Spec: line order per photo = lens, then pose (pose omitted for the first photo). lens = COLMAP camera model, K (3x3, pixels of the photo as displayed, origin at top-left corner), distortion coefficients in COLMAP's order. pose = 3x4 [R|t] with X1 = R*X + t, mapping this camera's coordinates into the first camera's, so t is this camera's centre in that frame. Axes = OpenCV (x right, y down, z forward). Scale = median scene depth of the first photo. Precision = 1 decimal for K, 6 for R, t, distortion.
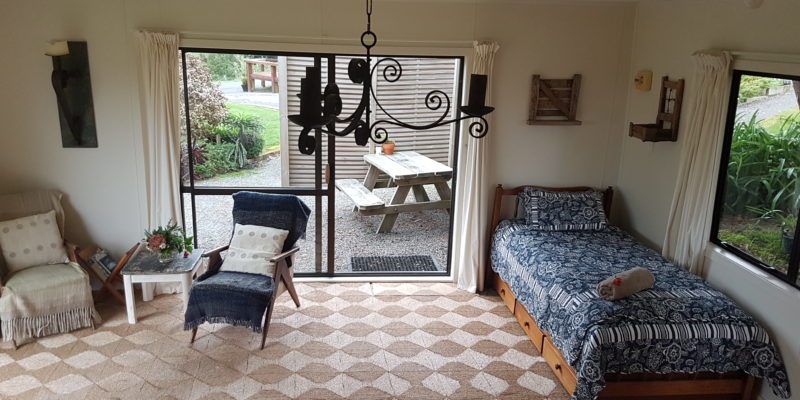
lens RADIAL K [[609.6, 0, 388.6], [0, 609.6, 204.7], [0, 0, 1]] dist [0.202361, -0.374180]
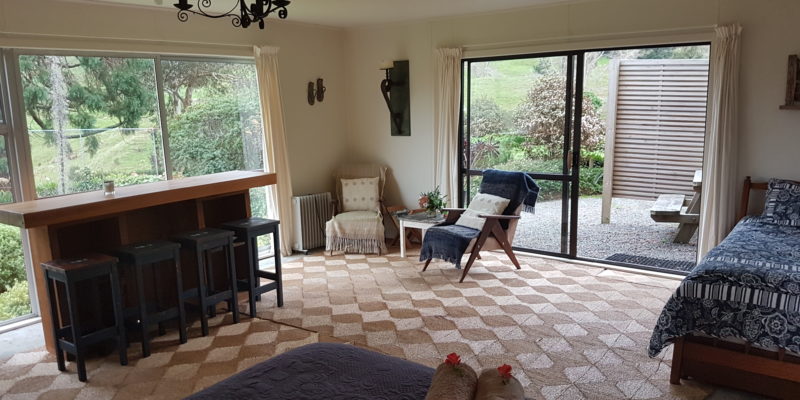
lens RADIAL K [[609.6, 0, 388.6], [0, 609.6, 204.7], [0, 0, 1]] dist [0.202361, -0.374180]
pose [[0.732366, 0.074092, -0.676869, 0.470752], [-0.138061, 0.989572, -0.041059, 0.133654], [0.666768, 0.123519, 0.734958, -0.027074]]
